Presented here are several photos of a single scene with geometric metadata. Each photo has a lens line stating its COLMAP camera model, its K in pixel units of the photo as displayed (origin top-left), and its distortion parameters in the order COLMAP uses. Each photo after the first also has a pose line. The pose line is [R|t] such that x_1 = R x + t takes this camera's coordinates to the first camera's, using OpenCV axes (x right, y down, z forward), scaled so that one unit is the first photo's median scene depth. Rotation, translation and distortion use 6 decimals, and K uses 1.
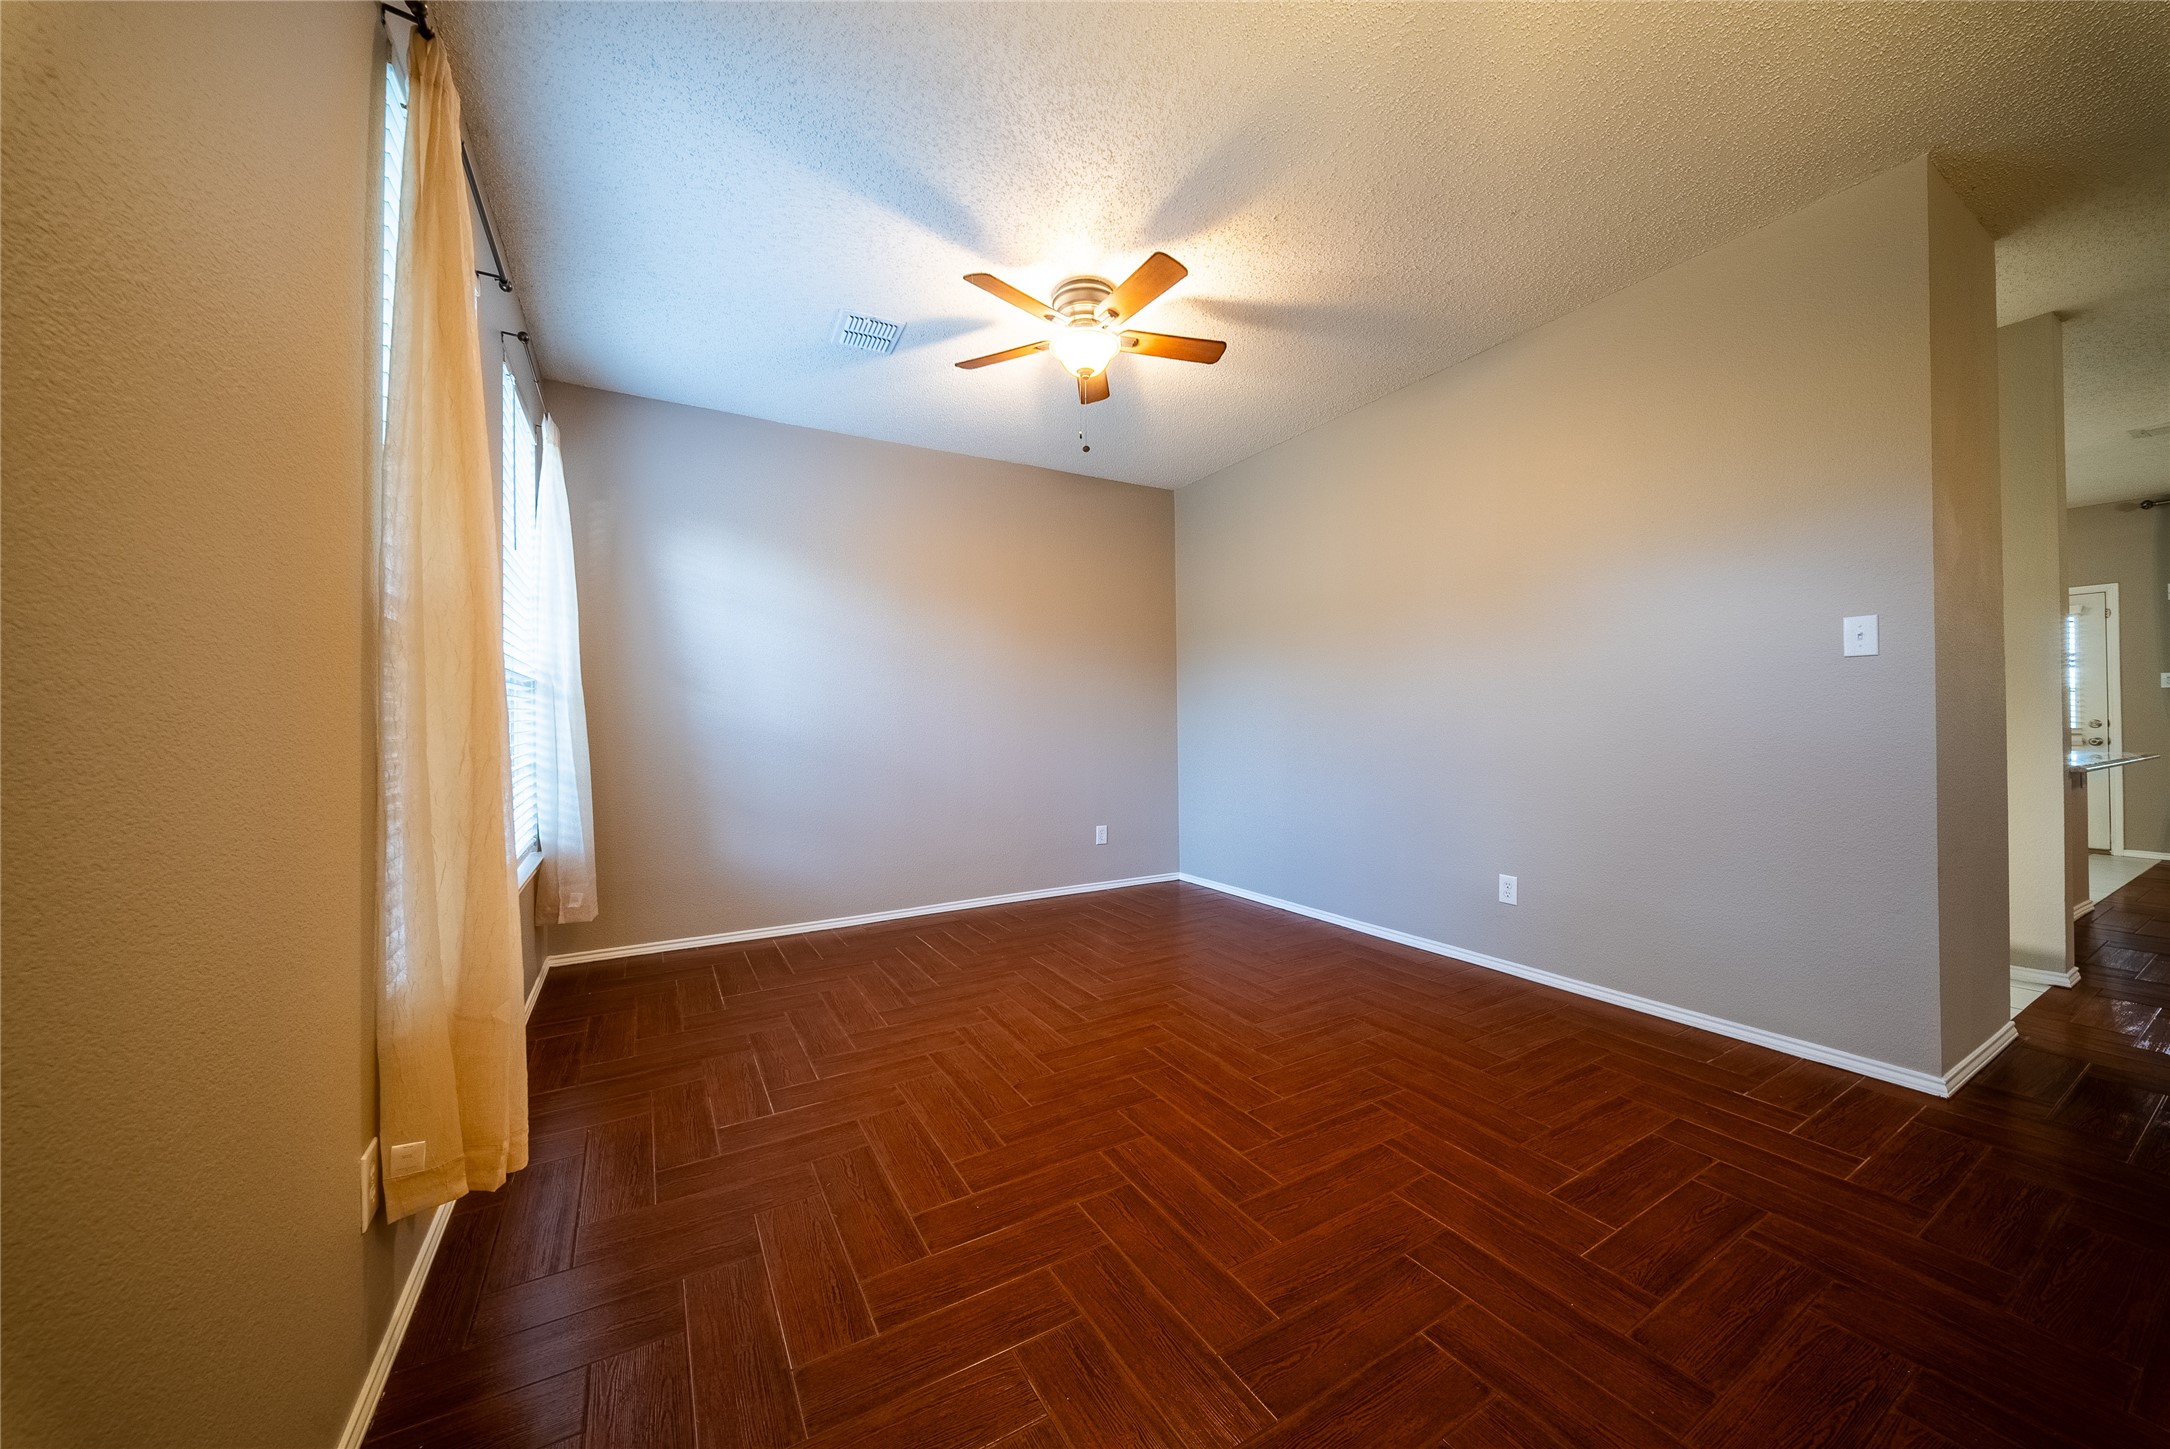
lens RADIAL K [[777.3, 0, 1074.5], [0, 777.3, 724.7], [0, 0, 1]] dist [0.002508, -0.004853]
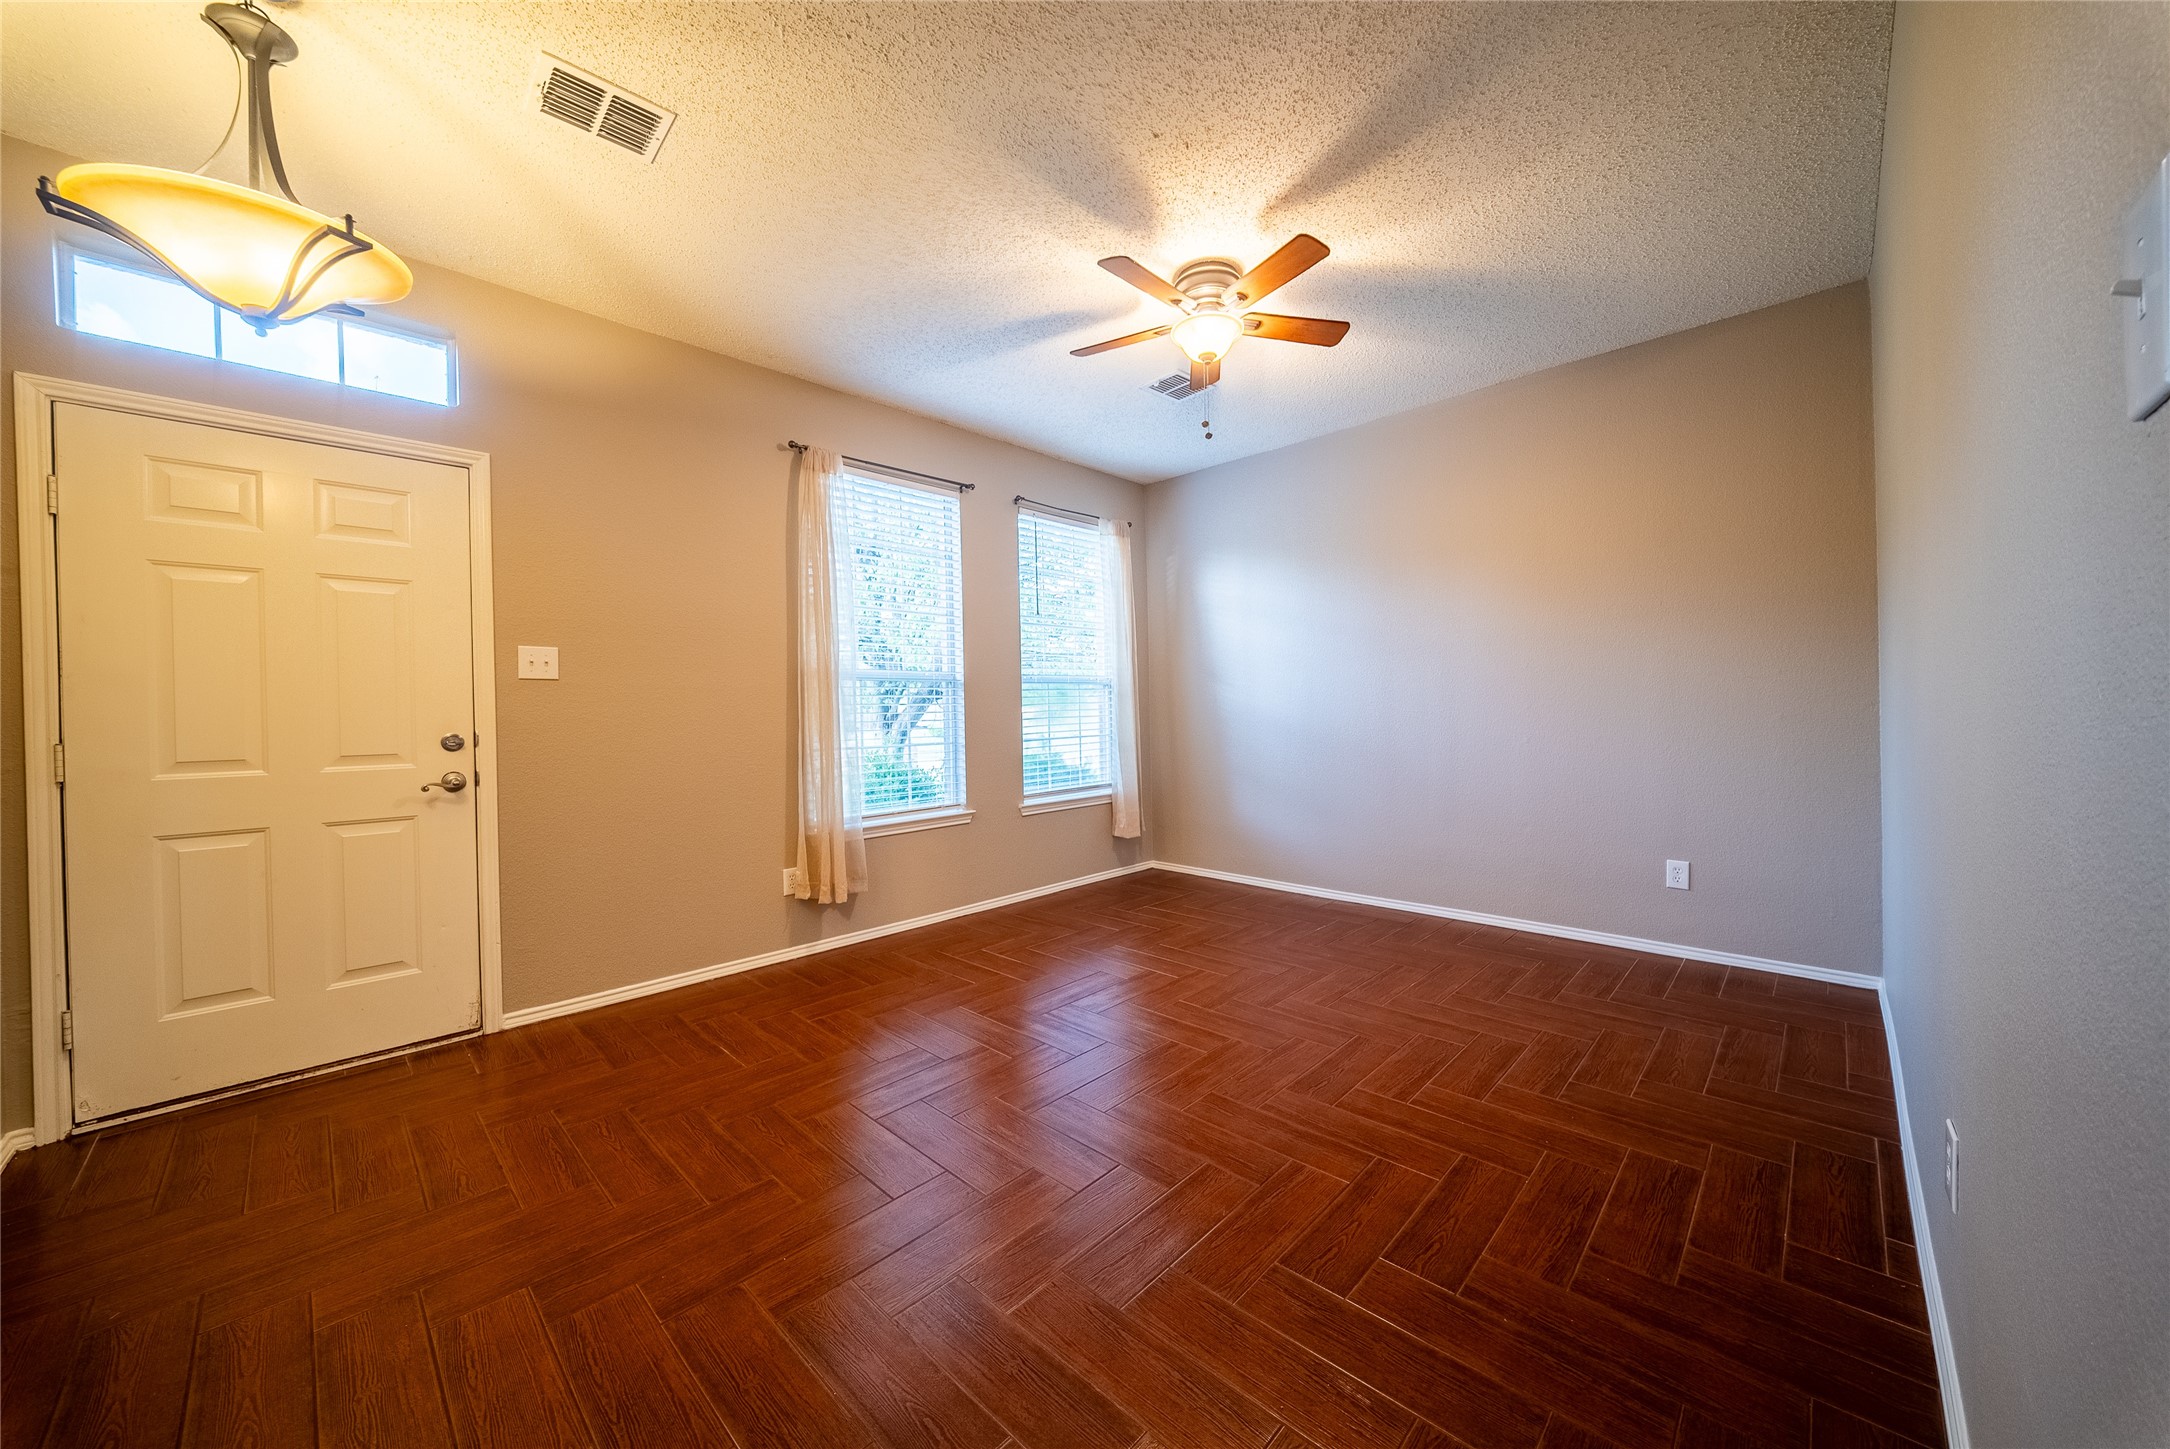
lens RADIAL K [[775.1, 0, 1097.5], [0, 775.1, 712.8], [0, 0, 1]] dist [0.007858, -0.005319]
pose [[0.273369, 0.012686, -0.961826, 0.936614], [0.005771, 0.999873, 0.014828, -0.020655], [0.961892, -0.009604, 0.273261, 0.584686]]
